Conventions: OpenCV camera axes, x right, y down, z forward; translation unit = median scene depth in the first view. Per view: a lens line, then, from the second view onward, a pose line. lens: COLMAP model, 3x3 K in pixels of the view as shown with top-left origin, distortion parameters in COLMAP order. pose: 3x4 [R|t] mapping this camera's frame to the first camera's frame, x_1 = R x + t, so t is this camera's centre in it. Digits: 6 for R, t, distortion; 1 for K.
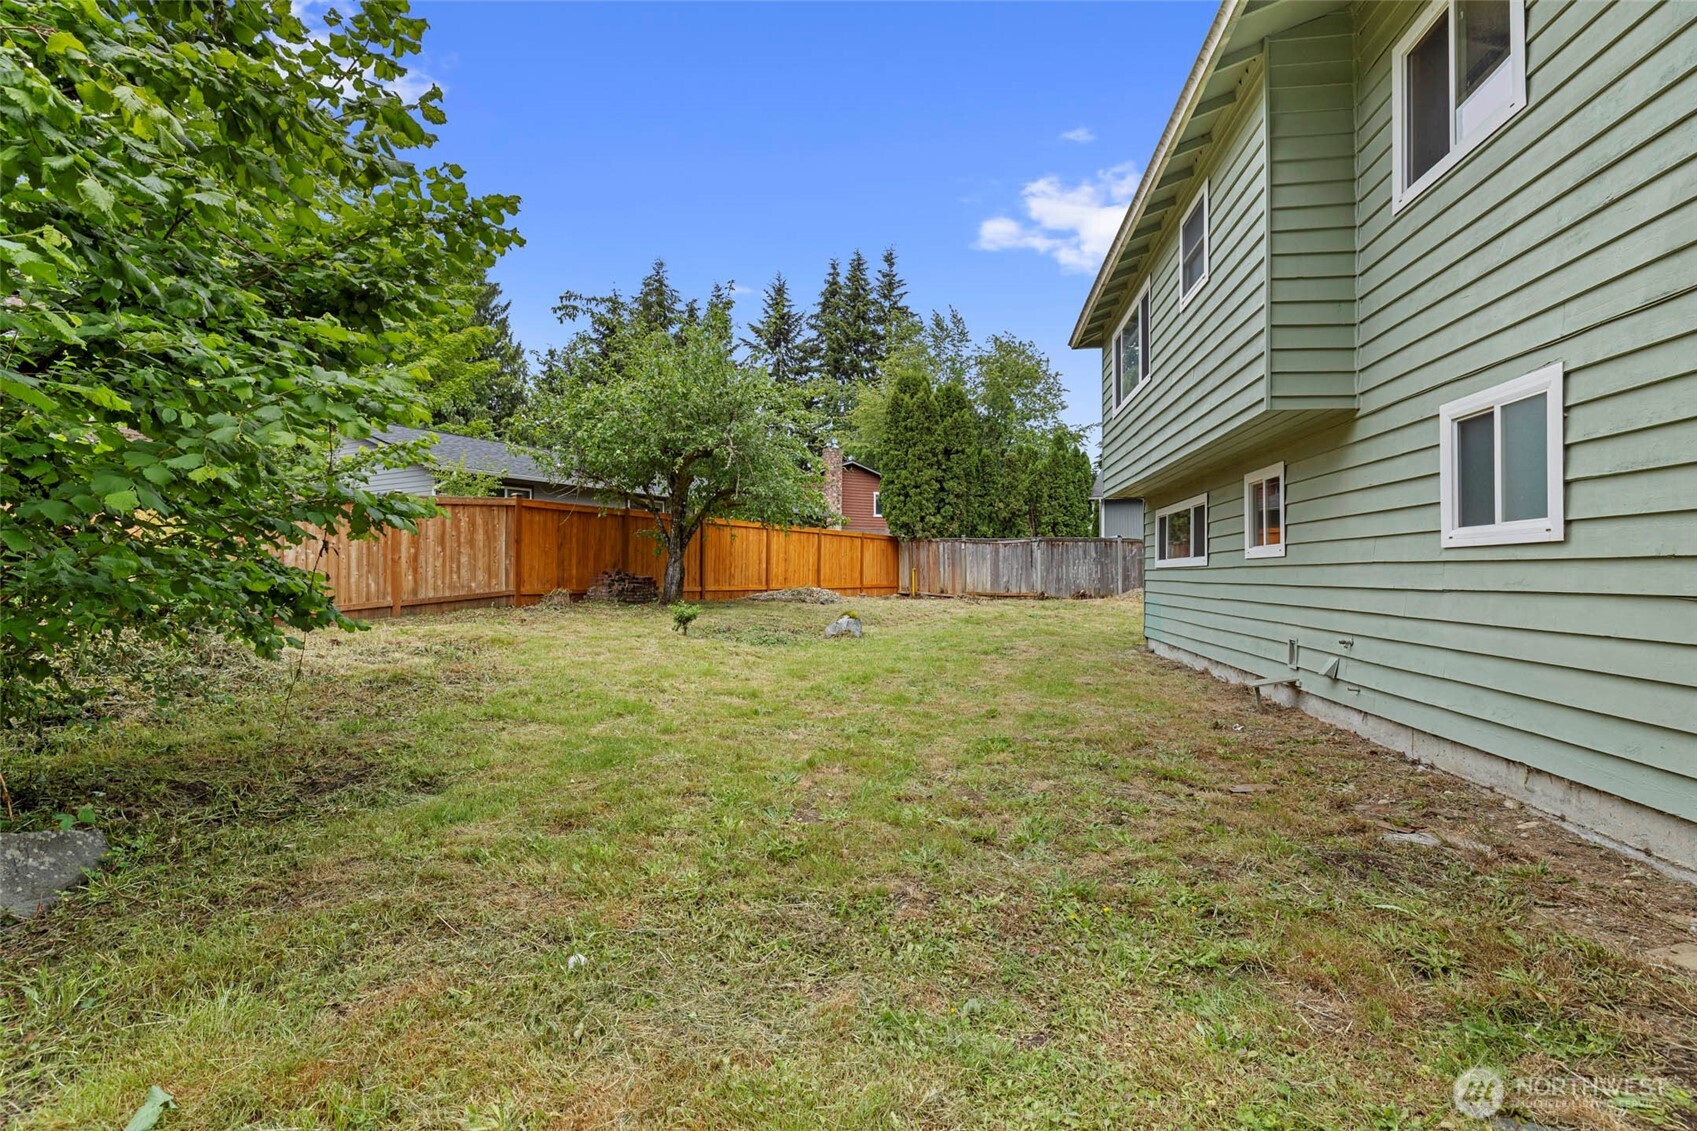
lens RADIAL K [[806.9, 0, 852.5], [0, 806.9, 562.1], [0, 0, 1]] dist [0.001576, -0.000041]
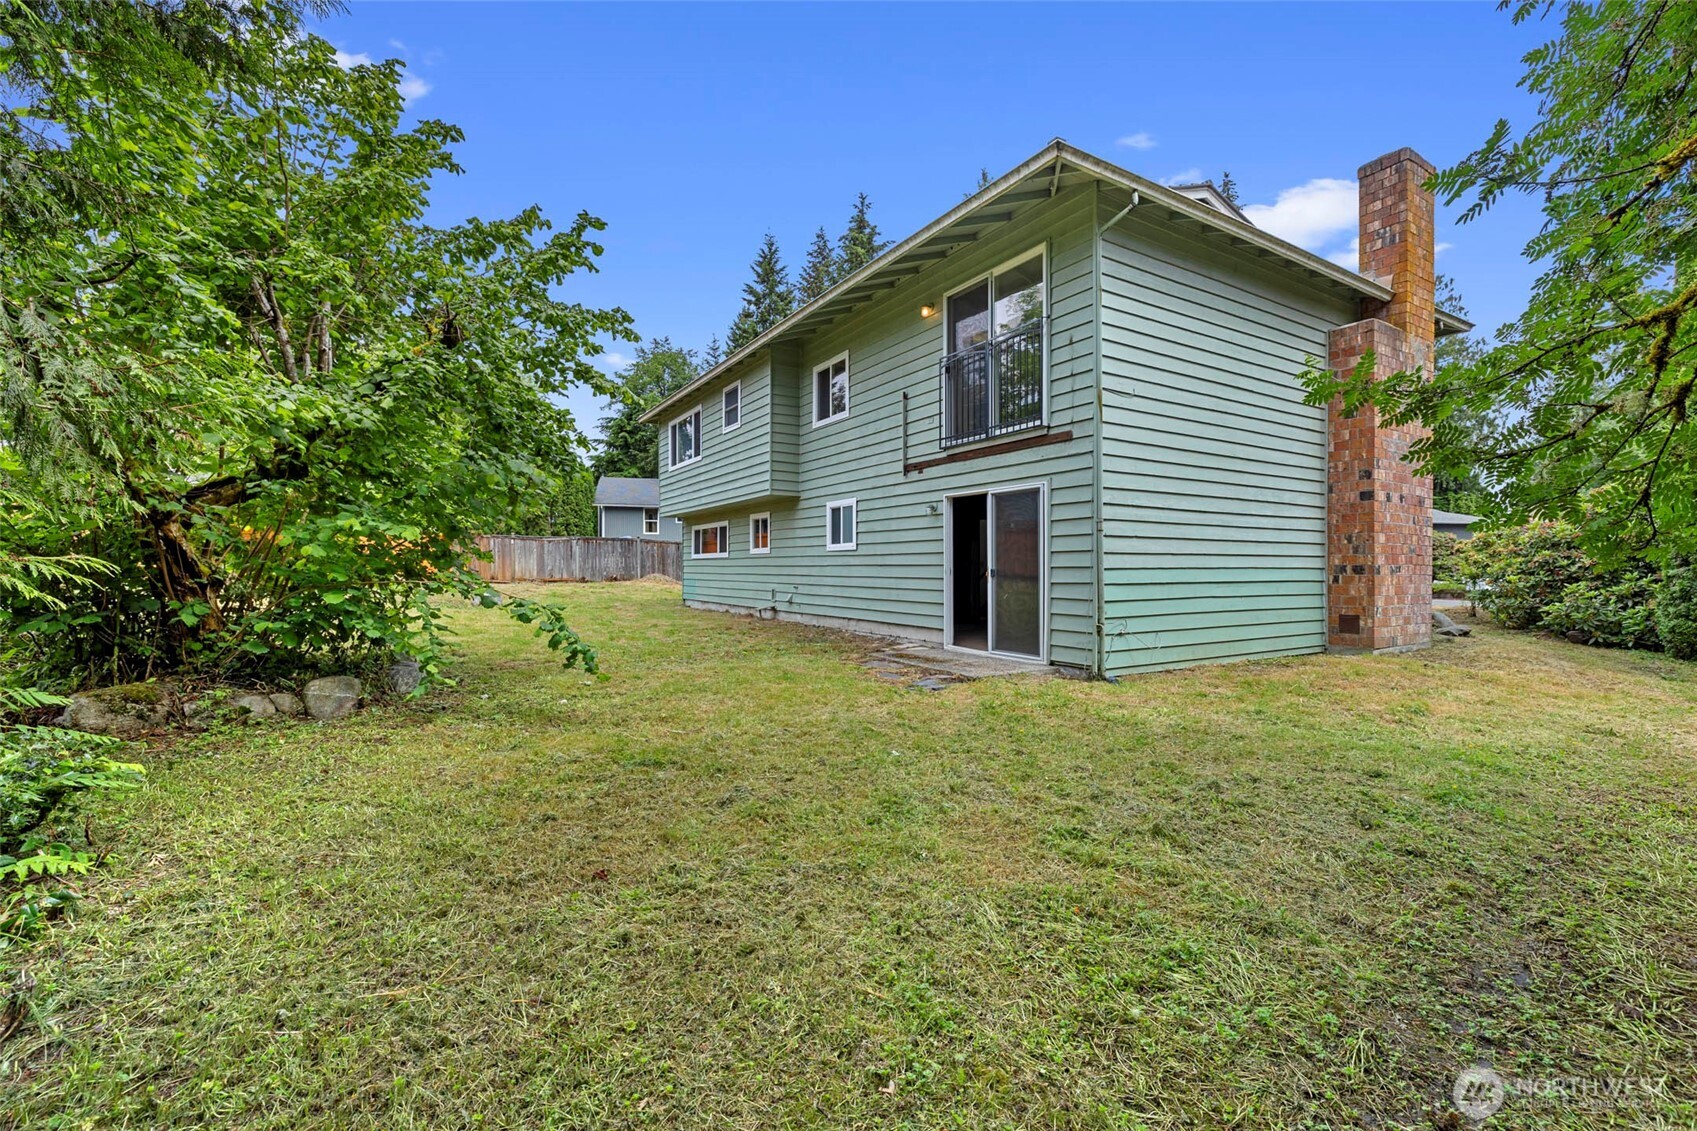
lens RADIAL K [[712.0, 0, 850.6], [0, 712.0, 553.3], [0, 0, 1]] dist [0.000361, 0.000106]
pose [[0.778804, 0.010159, 0.627186, -0.564663], [-0.007608, 0.999948, -0.006749, 0.005151], [-0.627222, 0.000484, 0.778841, -0.731707]]
